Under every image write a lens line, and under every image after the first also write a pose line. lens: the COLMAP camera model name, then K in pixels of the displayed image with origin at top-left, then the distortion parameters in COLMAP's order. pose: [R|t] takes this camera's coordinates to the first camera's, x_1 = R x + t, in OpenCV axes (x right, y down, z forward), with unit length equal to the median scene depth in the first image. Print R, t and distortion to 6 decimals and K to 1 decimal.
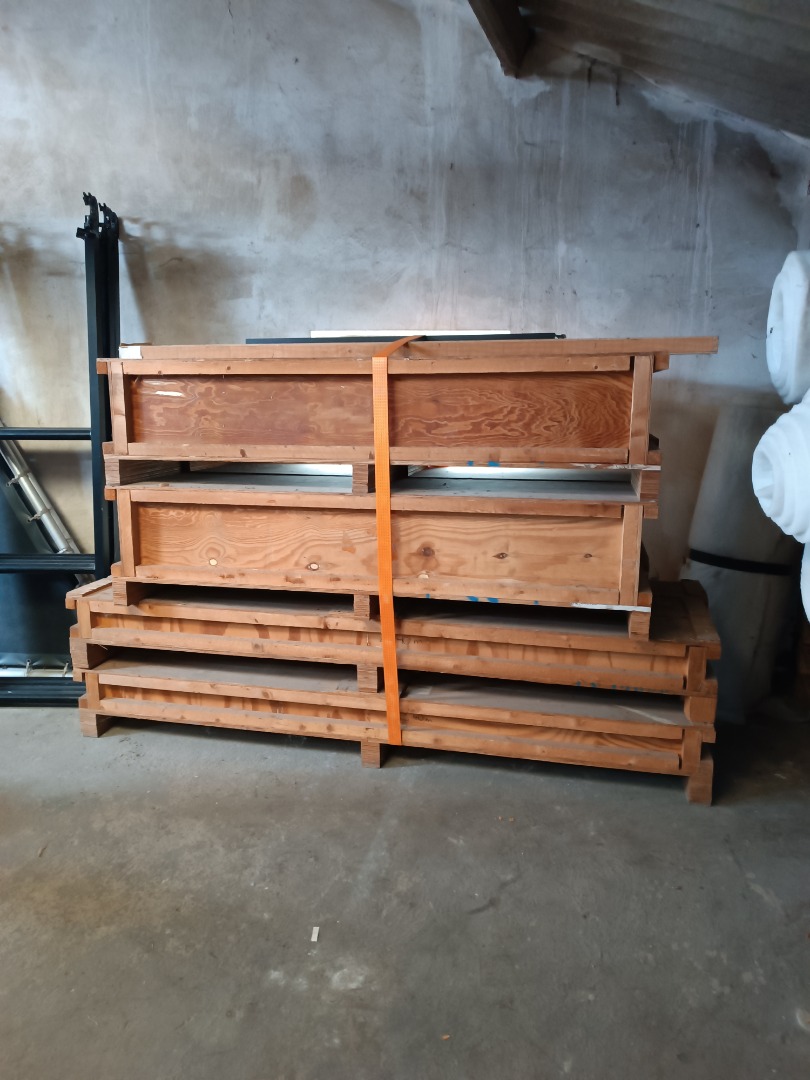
lens RADIAL K [[771.5, 0, 407.3], [0, 771.5, 540.8], [0, 0, 1]] dist [0.016191, -0.014210]
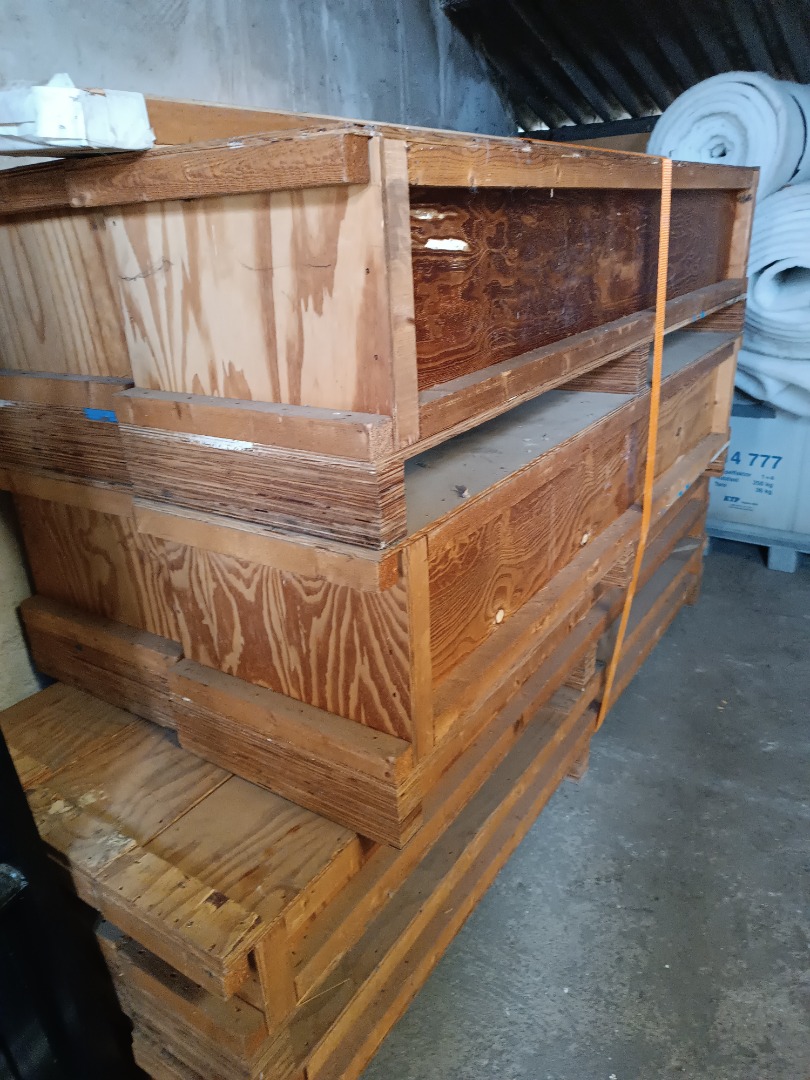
lens RADIAL K [[768.0, 0, 405.0], [0, 768.0, 540.0], [0, 0, 1]] dist [0.023710, -0.019899]
pose [[0.357579, -0.369133, 0.857833, -0.676958], [0.232405, 0.924841, 0.301092, -0.175251], [-0.904503, 0.091700, 0.416492, 0.876739]]
